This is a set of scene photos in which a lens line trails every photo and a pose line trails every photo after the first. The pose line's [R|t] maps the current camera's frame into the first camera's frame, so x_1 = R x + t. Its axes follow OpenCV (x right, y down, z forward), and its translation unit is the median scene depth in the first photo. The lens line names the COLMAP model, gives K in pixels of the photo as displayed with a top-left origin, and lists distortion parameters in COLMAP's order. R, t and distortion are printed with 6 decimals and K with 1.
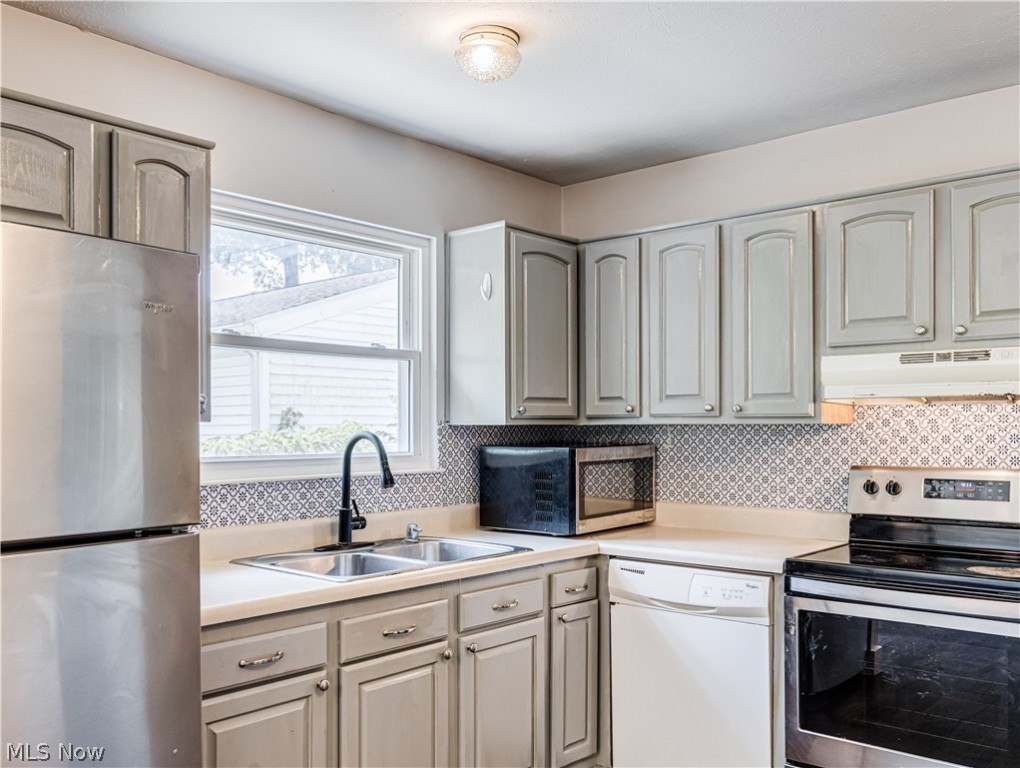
lens RADIAL K [[898.7, 0, 504.9], [0, 898.7, 419.6], [0, 0, 1]] dist [0.003866, -0.008514]
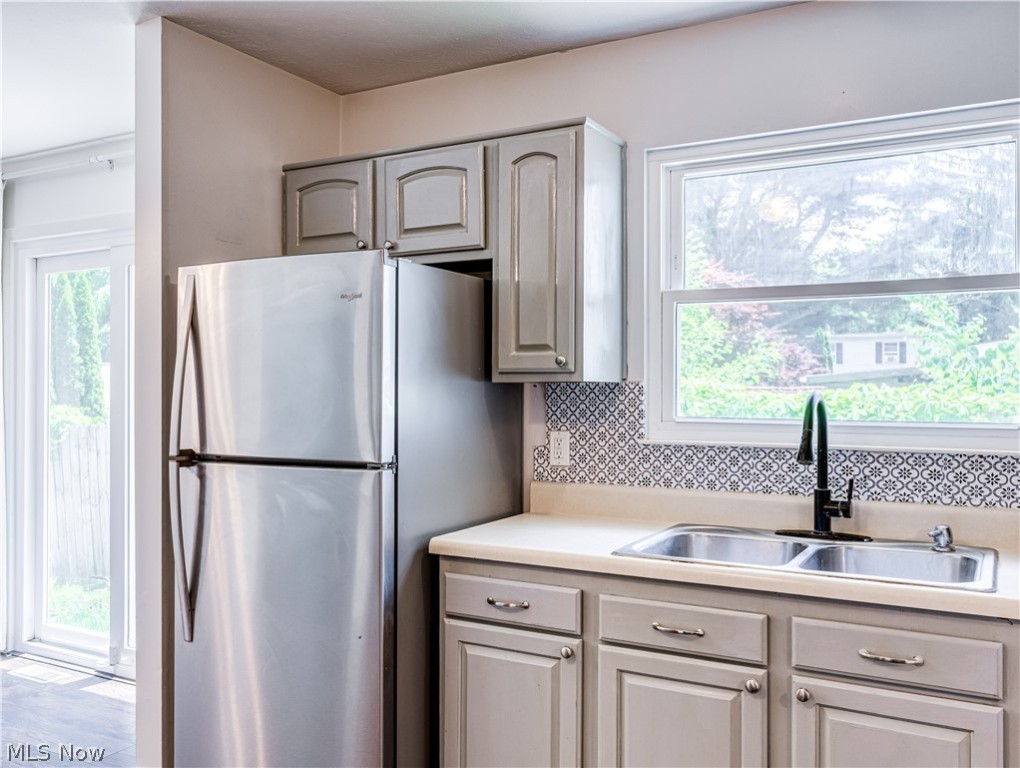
lens RADIAL K [[898.7, 0, 506.9], [0, 898.7, 390.3], [0, 0, 1]] dist [0.003866, -0.008514]
pose [[0.189017, 0.002503, -0.981971, 0.604275], [0.006993, 0.999968, 0.003895, 0.006867], [0.981949, -0.007603, 0.188993, 0.618713]]
